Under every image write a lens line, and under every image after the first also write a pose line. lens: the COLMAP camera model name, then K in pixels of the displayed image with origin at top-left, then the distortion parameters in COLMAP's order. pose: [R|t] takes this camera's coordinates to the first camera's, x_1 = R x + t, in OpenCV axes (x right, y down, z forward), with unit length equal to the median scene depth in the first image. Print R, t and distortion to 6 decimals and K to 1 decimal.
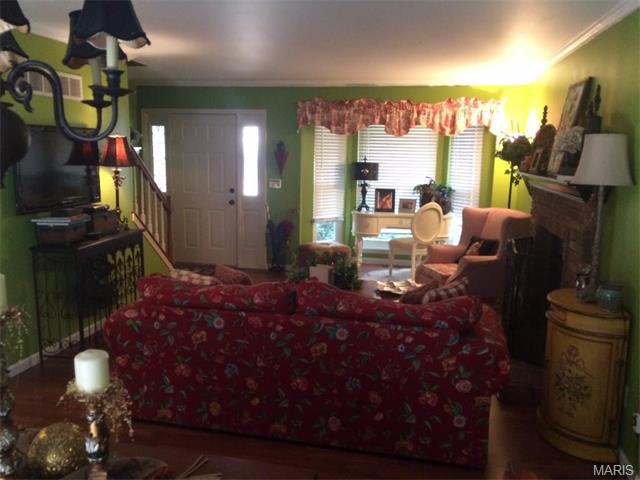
lens RADIAL K [[540.7, 0, 319.8], [0, 540.7, 240.2], [0, 0, 1]] dist [0.052642, -0.072269]
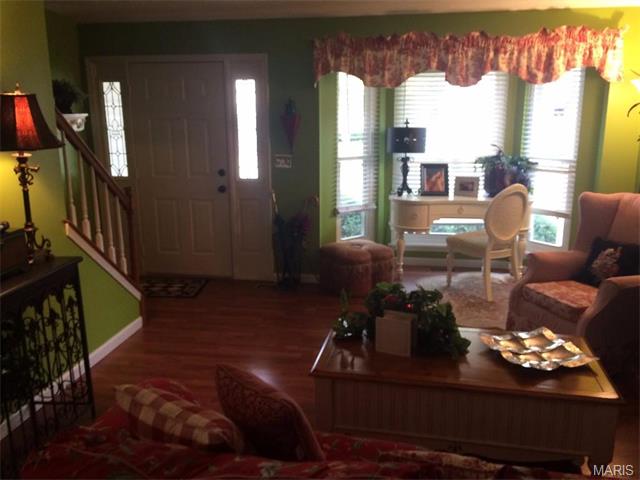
lens RADIAL K [[540.7, 0, 318.9], [0, 540.7, 240.5], [0, 0, 1]] dist [0.052642, -0.072269]
pose [[0.998968, -0.032456, 0.031758, -0.065809], [0.030250, 0.997251, 0.067642, -0.051208], [-0.033866, -0.066611, 0.997204, 0.308963]]
